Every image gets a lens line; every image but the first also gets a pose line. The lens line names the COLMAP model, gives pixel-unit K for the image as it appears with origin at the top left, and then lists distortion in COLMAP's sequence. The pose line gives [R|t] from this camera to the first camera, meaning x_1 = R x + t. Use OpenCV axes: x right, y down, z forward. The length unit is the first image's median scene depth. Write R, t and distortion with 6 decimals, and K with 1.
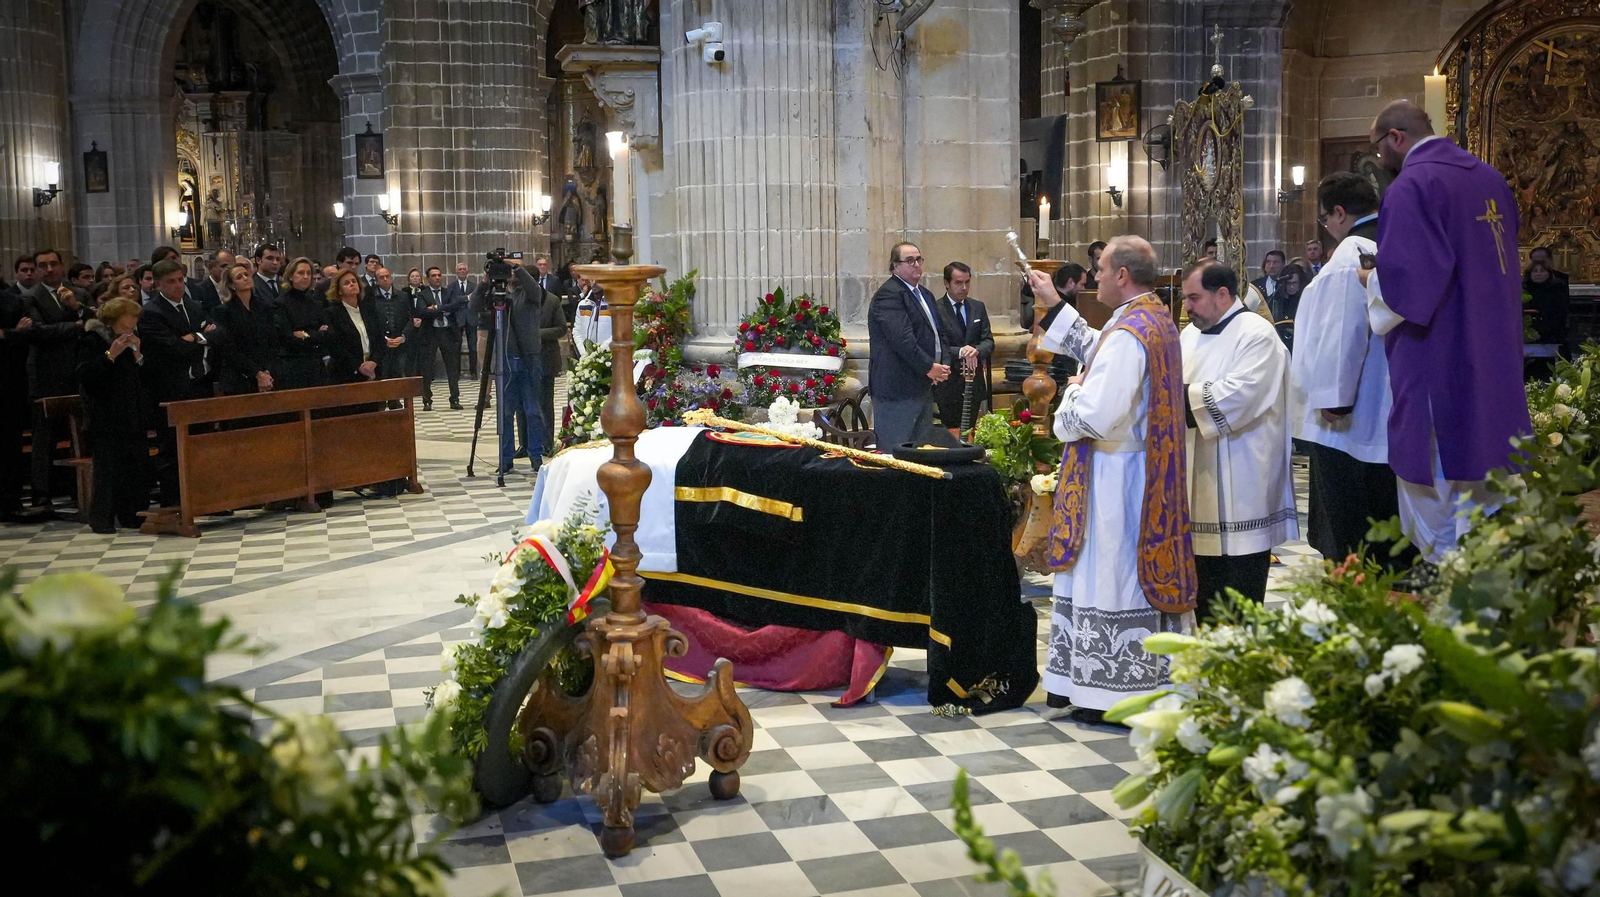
lens RADIAL K [[1599.3, 0, 828.1], [0, 1599.3, 370.8], [0, 0, 1]] dist [0.060940, 0.000000]
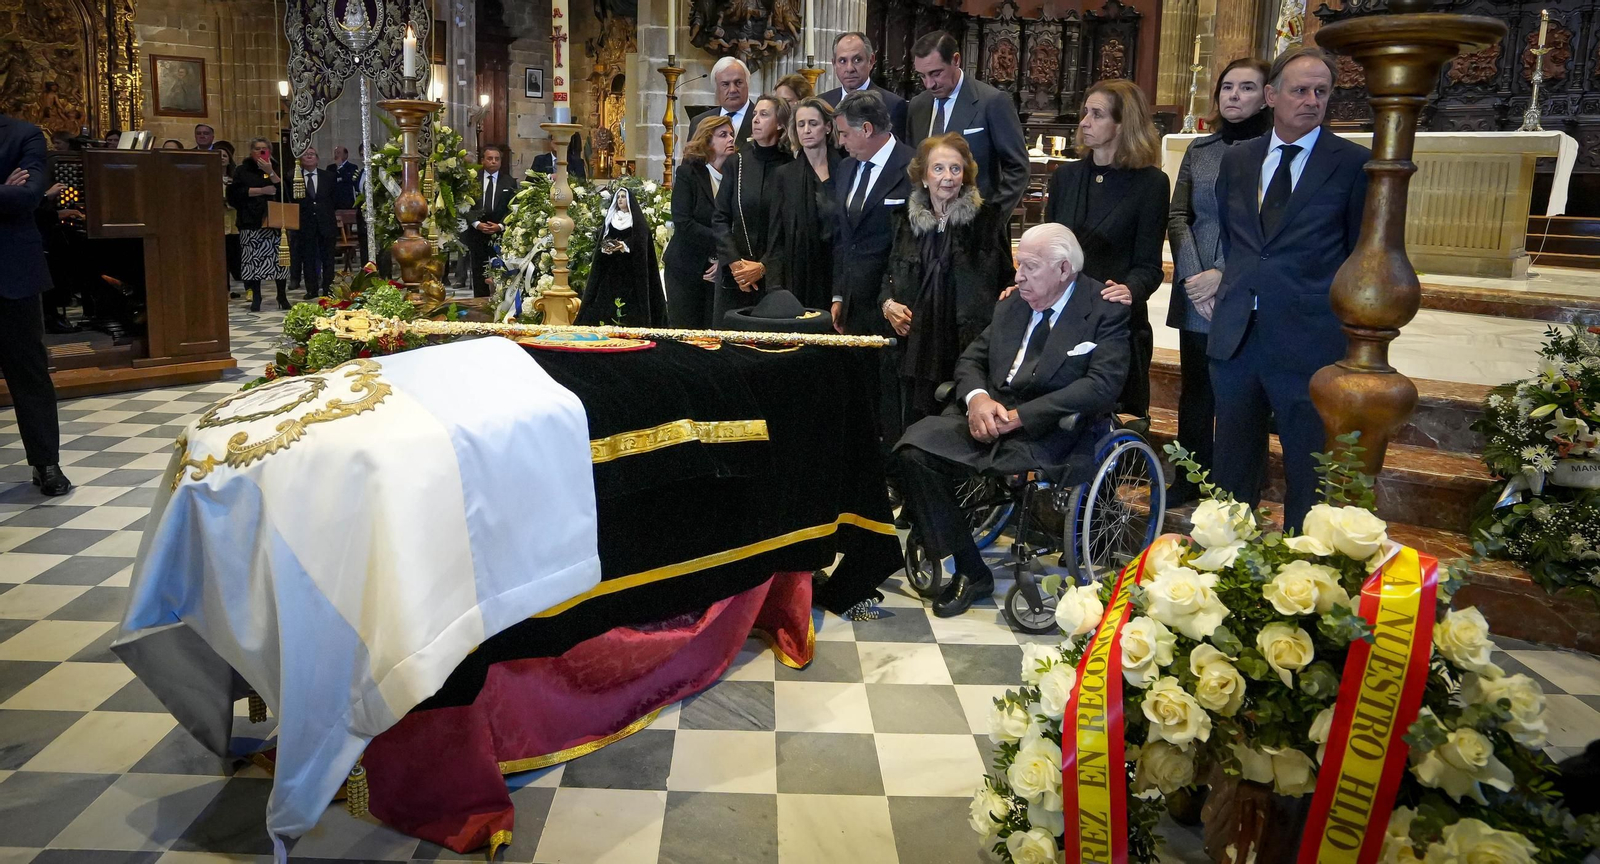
lens RADIAL K [[983.0, 0, 747.4], [0, 983.0, 306.7], [0, 0, 1]] dist [-0.046877, 0.029449]
pose [[0.305372, -0.110041, 0.945854, -0.215140], [0.038977, 0.993912, 0.103048, -0.004624], [-0.951435, 0.005399, 0.307802, 0.448757]]
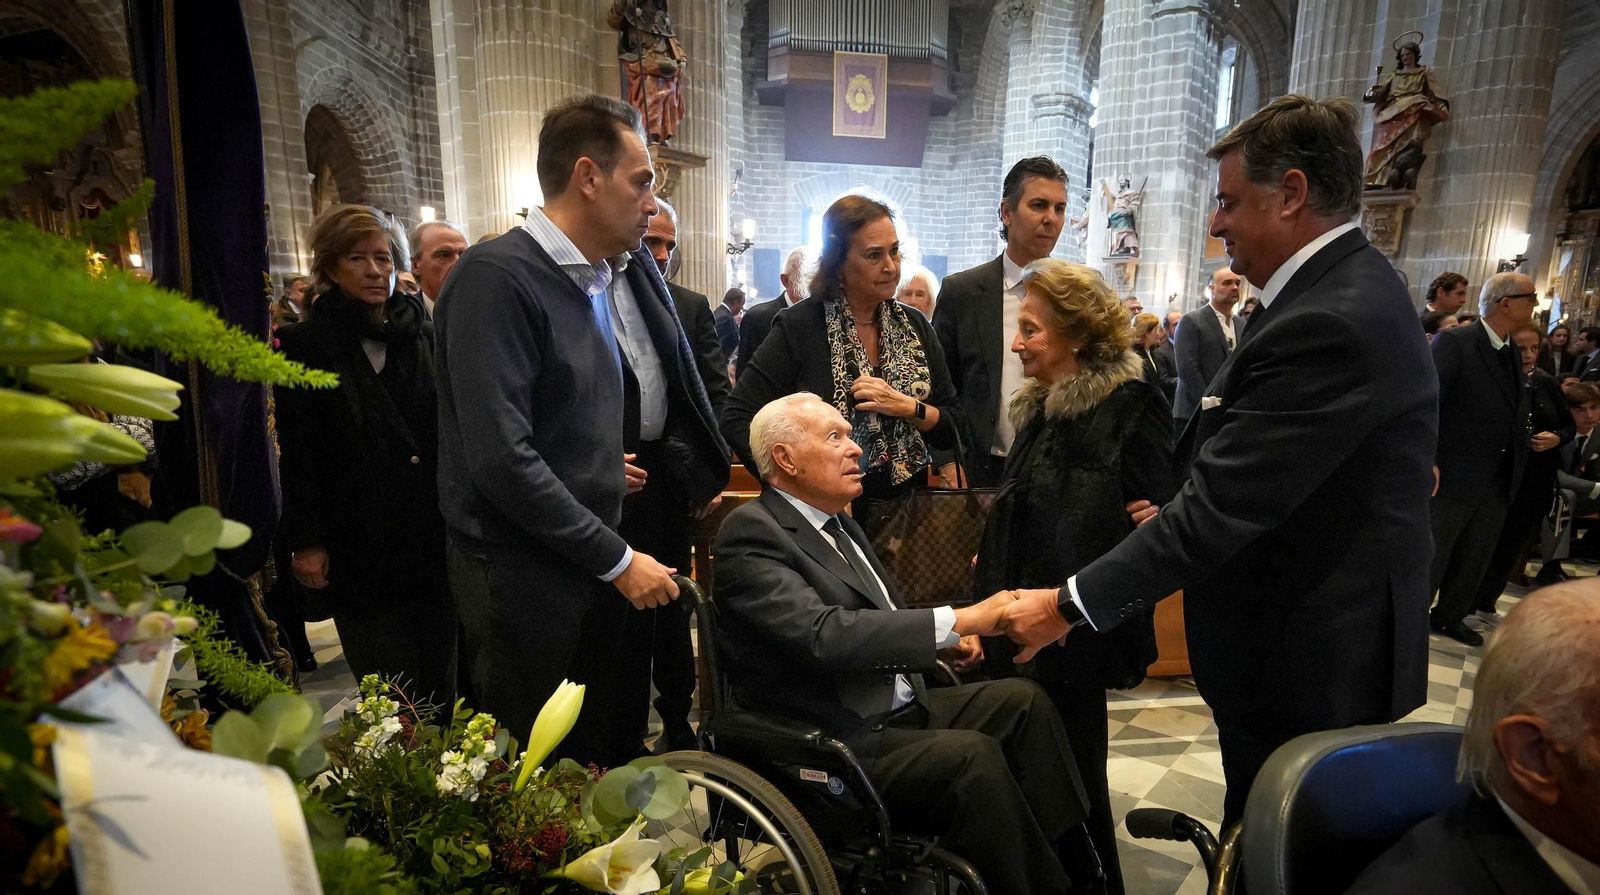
lens RADIAL K [[846.4, 0, 894.6], [0, 846.4, 532.5], [0, 0, 1]] dist [-0.050892, 0.020049]
pose [[0.574083, 0.215243, -0.790000, -0.325042], [-0.089884, 0.975565, 0.200484, -0.000474], [0.813849, -0.044086, 0.579402, 0.418256]]
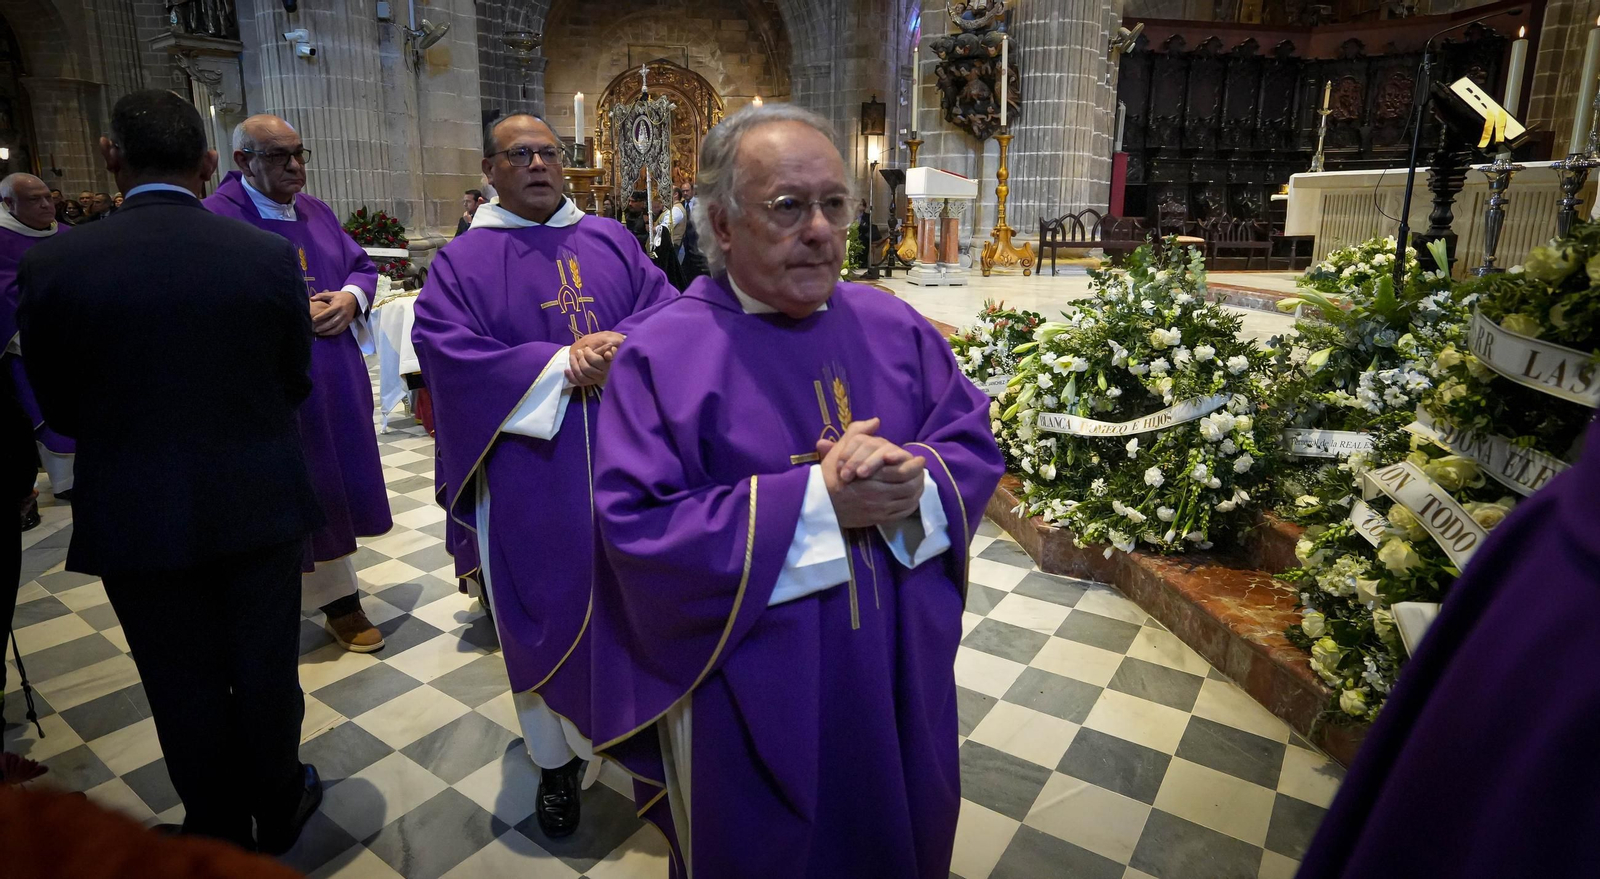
lens RADIAL K [[861.3, 0, 766.0], [0, 861.3, 376.4], [0, 0, 1]] dist [-0.039105, 0.021180]
pose [[0.801602, -0.104082, 0.588728, -0.209766], [0.030918, 0.990629, 0.133037, 0.014122], [-0.597057, -0.088440, 0.797308, 0.061267]]
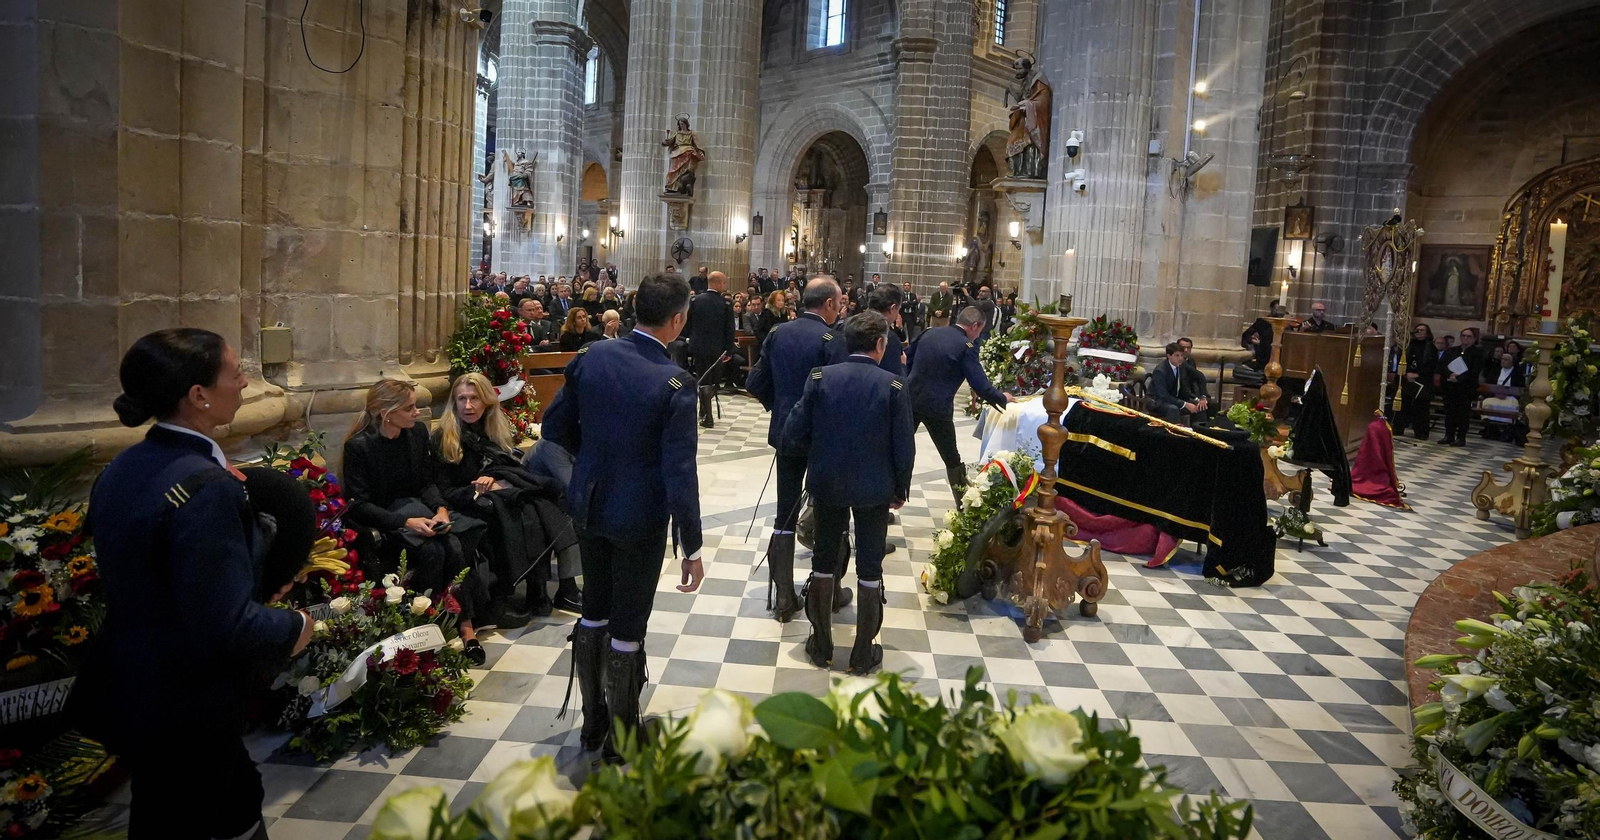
lens RADIAL K [[806.3, 0, 813.3], [0, 806.3, 328.7], [0, 0, 1]] dist [-0.060554, 0.023898]
pose [[0.940282, 0.091180, -0.327956, -0.038595], [-0.091928, 0.995677, 0.013256, -0.015509], [0.327747, 0.017684, 0.944600, 0.024283]]
